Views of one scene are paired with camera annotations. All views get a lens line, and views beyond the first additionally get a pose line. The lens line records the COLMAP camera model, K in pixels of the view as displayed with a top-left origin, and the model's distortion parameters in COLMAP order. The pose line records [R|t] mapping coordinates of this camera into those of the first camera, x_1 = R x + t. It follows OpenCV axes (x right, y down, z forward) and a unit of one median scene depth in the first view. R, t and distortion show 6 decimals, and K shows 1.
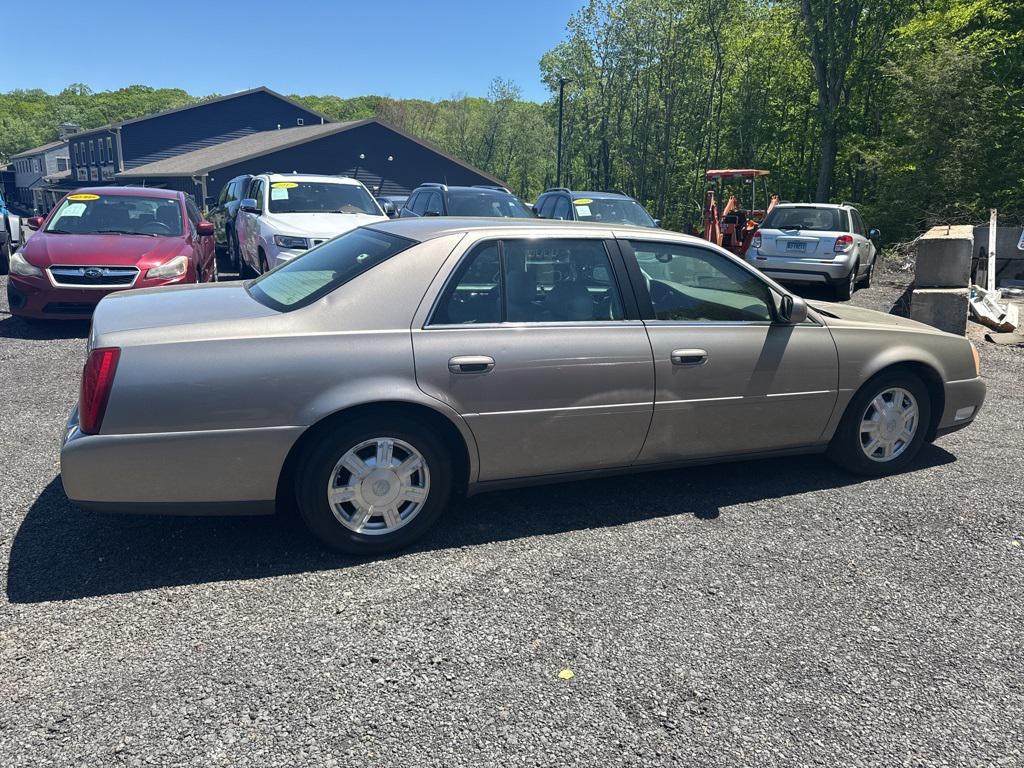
lens RADIAL K [[729.8, 0, 518.8], [0, 729.8, 385.3], [0, 0, 1]] dist [0.016163, -0.021324]
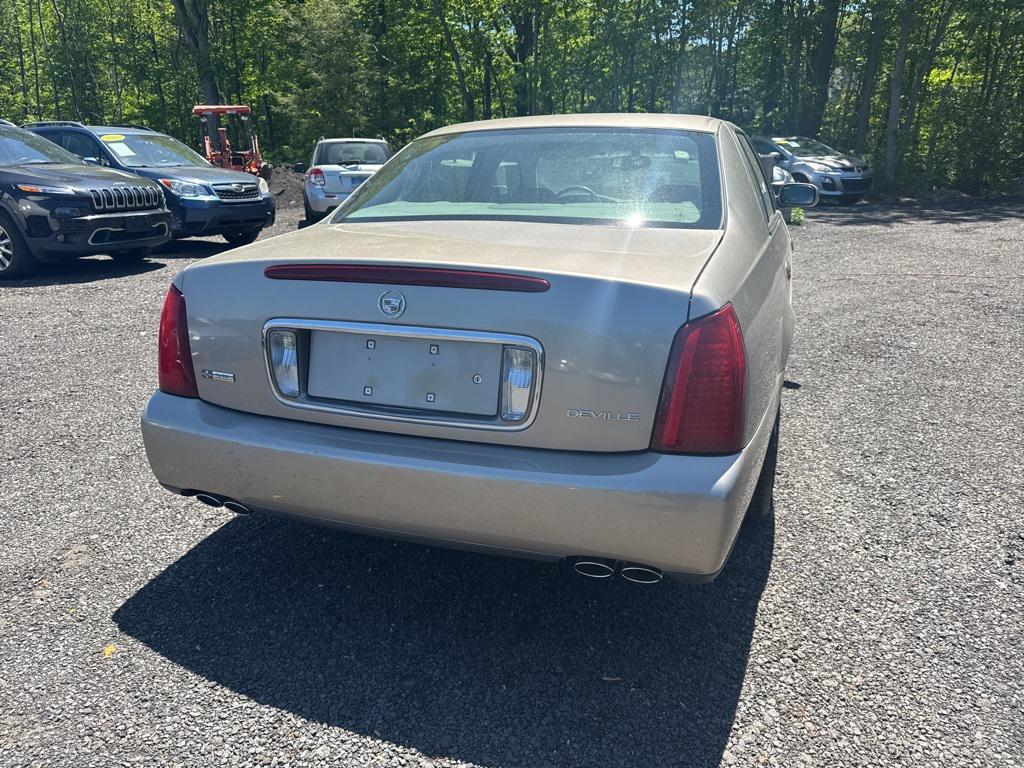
lens RADIAL K [[729.8, 0, 518.8], [0, 729.8, 385.3], [0, 0, 1]] dist [0.016163, -0.021324]
pose [[0.662206, -0.251120, 0.705990, -0.944102], [0.205977, 0.966881, 0.150716, -0.098363], [-0.720456, 0.045613, 0.691999, 0.609487]]
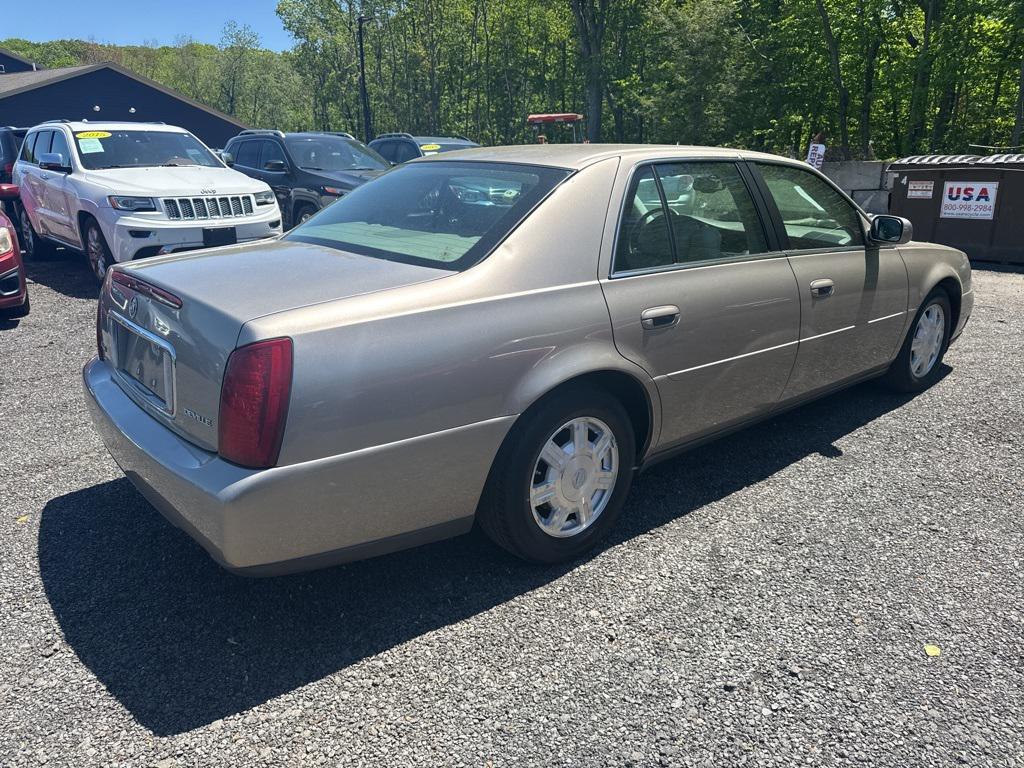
lens RADIAL K [[729.8, 0, 518.8], [0, 729.8, 385.3], [0, 0, 1]] dist [0.016163, -0.021324]
pose [[0.947745, -0.124232, 0.293847, -0.439099], [0.106681, 0.991454, 0.075088, -0.028323], [-0.300664, -0.039817, 0.952899, 0.226986]]
